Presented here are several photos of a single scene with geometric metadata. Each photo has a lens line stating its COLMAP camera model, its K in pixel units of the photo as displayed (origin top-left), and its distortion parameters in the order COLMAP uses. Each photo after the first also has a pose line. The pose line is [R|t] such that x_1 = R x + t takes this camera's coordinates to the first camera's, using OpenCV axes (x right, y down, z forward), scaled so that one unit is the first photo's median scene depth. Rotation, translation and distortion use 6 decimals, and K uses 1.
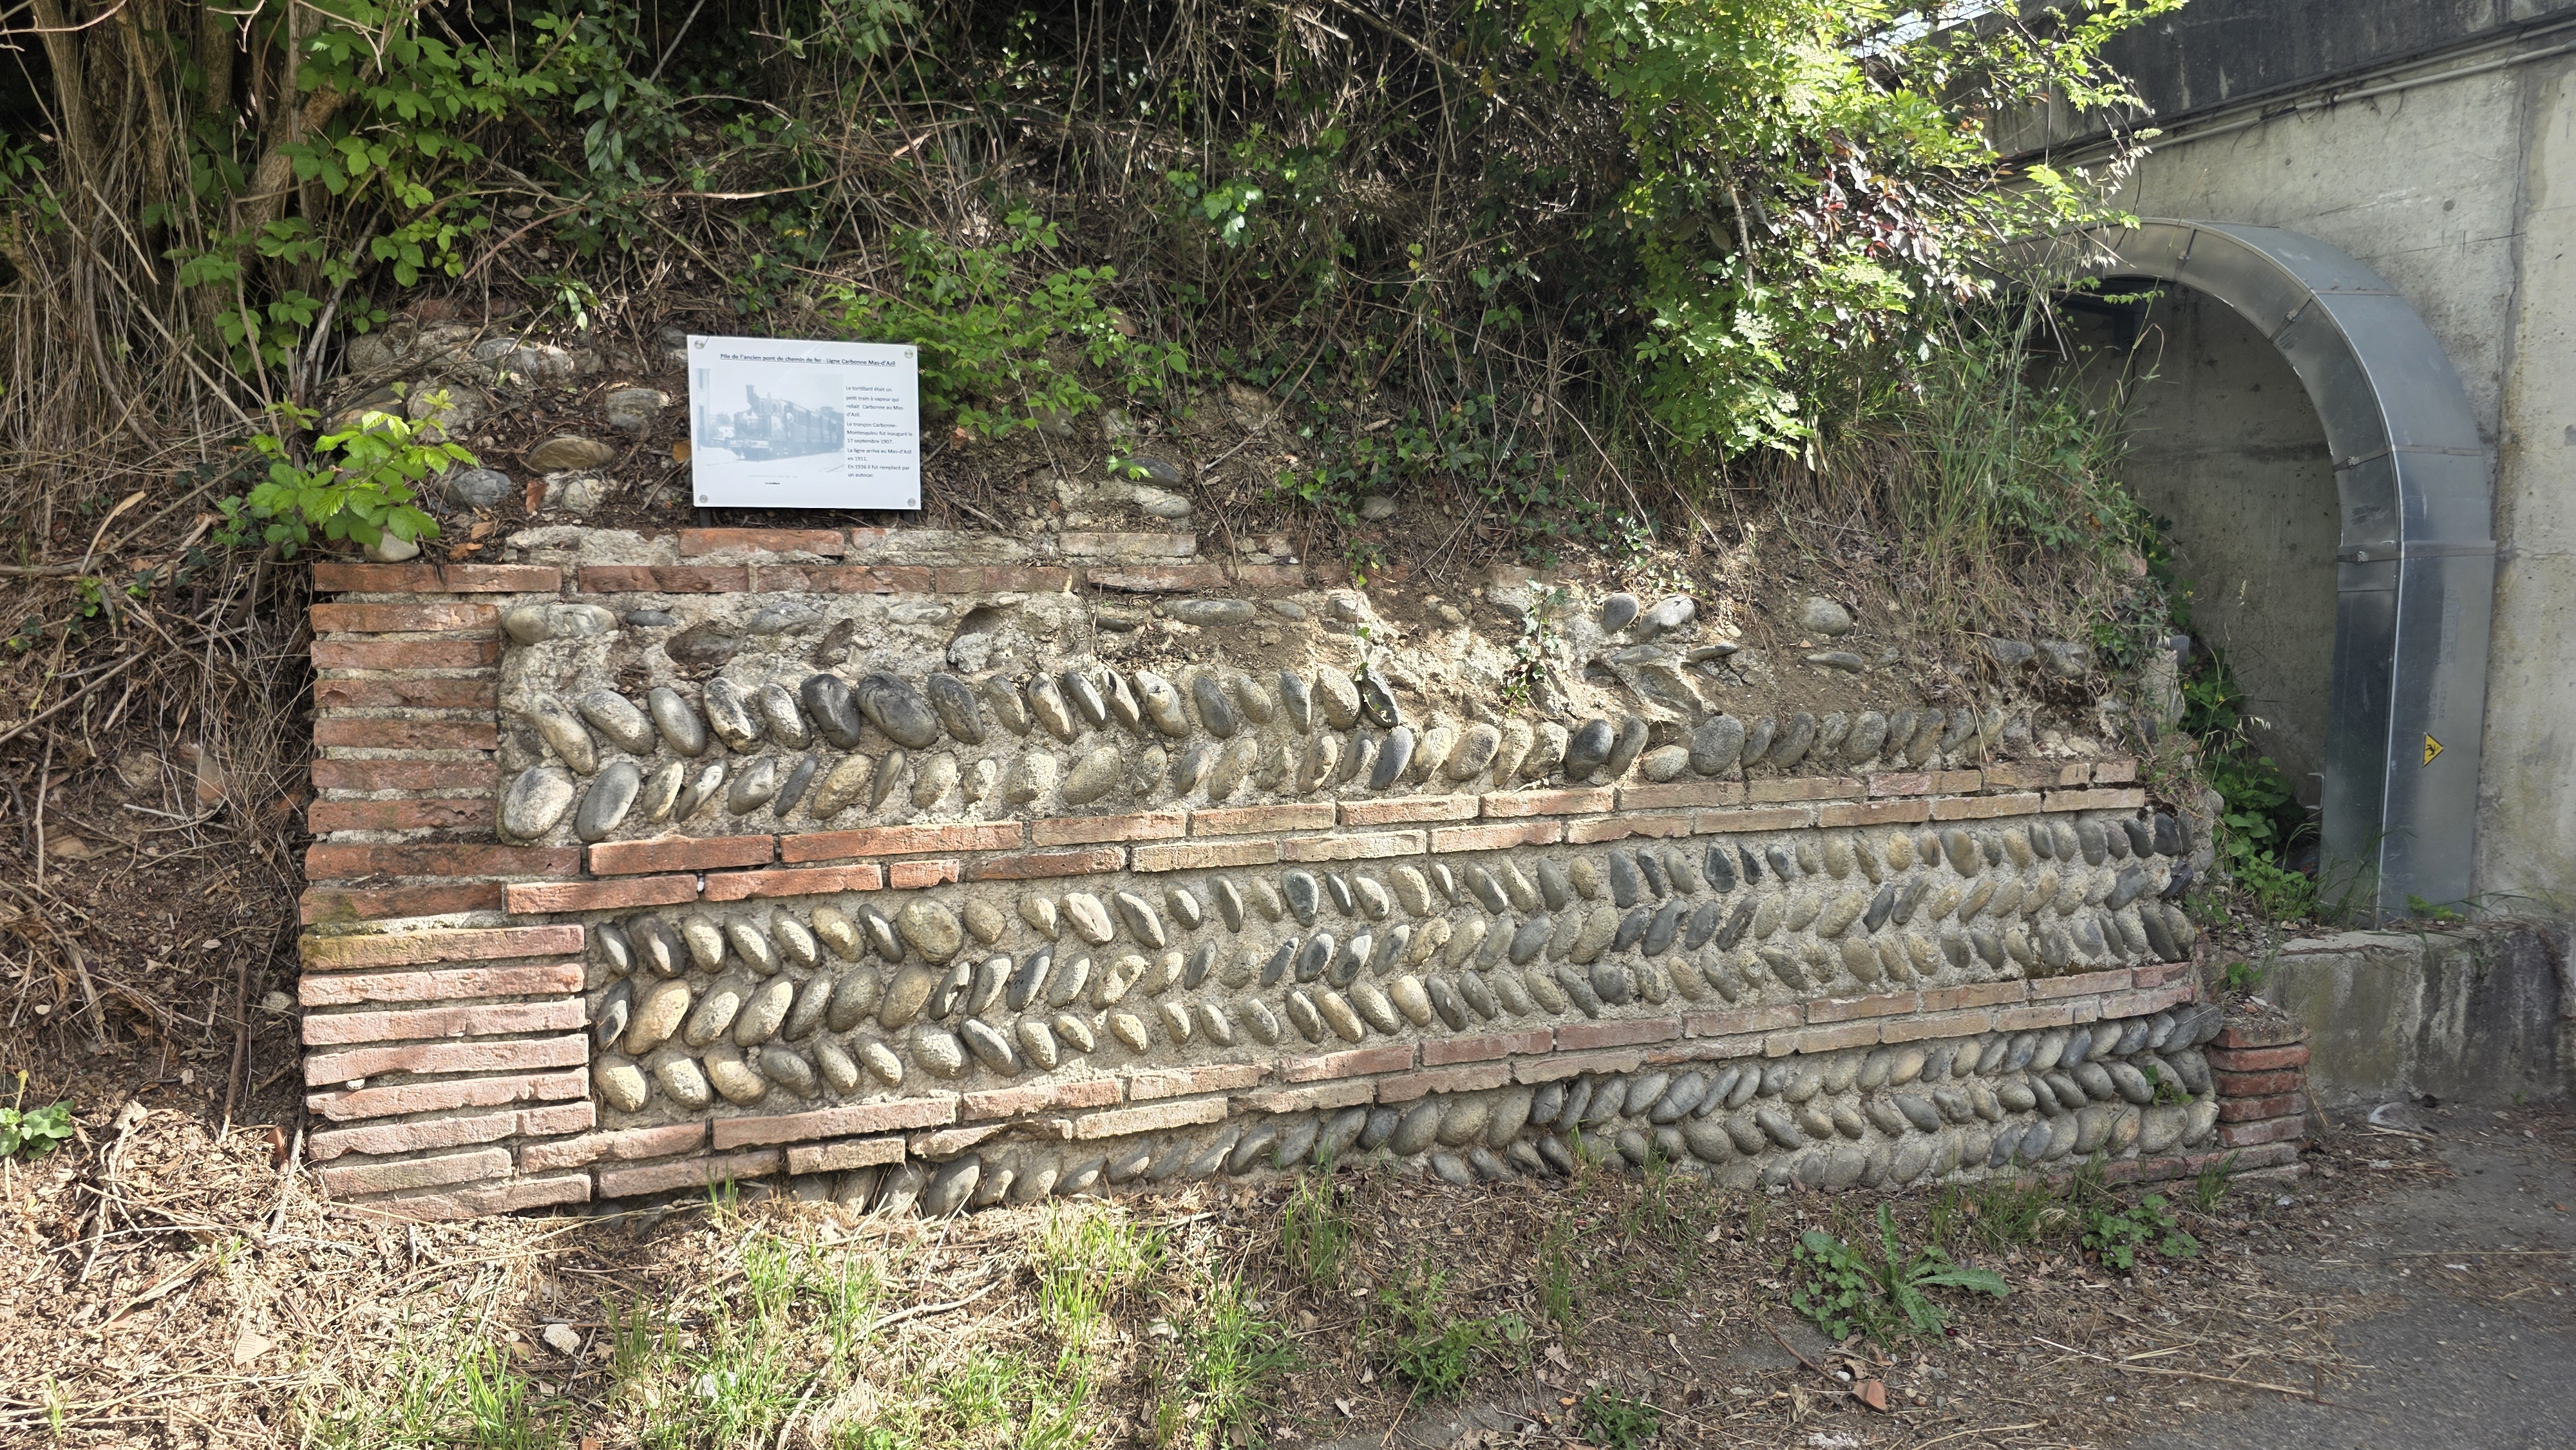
lens RADIAL K [[1611.0, 0, 1289.5], [0, 1611.0, 741.5], [0, 0, 1]] dist [0.008029, 0.000353]
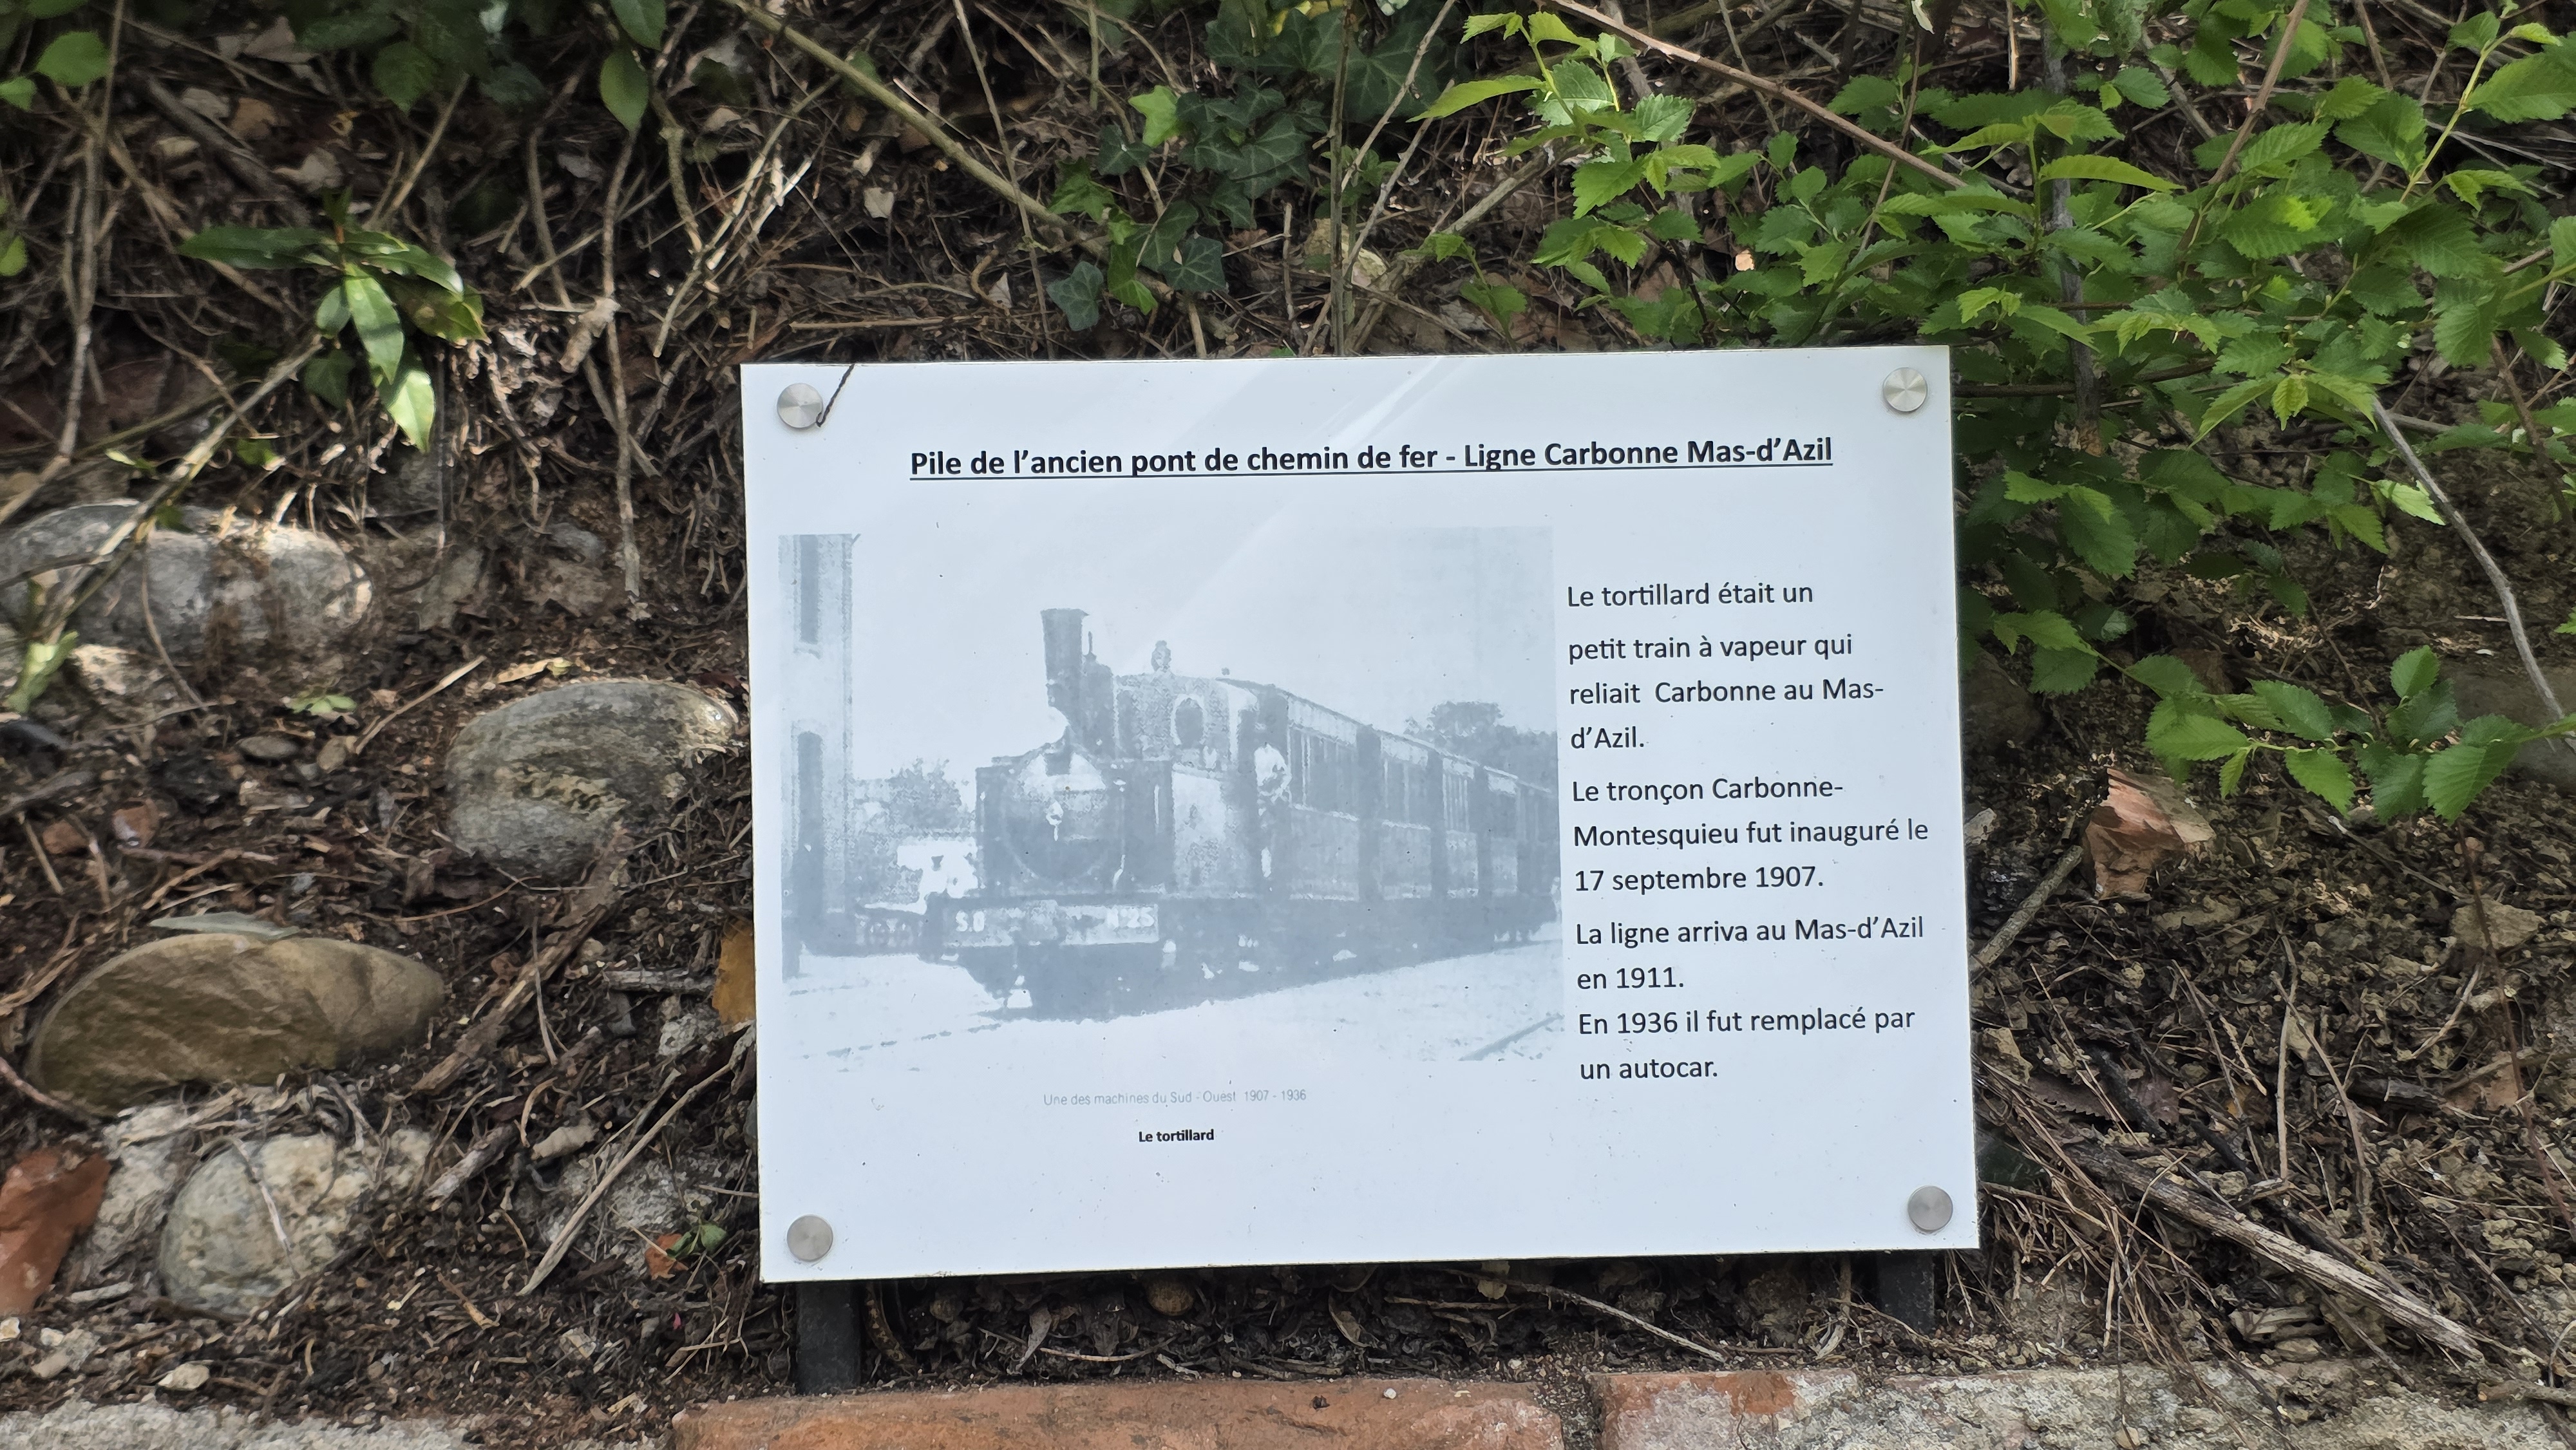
lens RADIAL K [[3499.0, 0, 1288.1], [0, 3499.0, 726.4], [0, 0, 1]] dist [-0.003874, 0.000000]
pose [[0.952566, -0.056465, -0.299049, -0.181810], [-0.007650, 0.977884, -0.209009, -0.118501], [0.304237, 0.201383, 0.931067, 0.606405]]
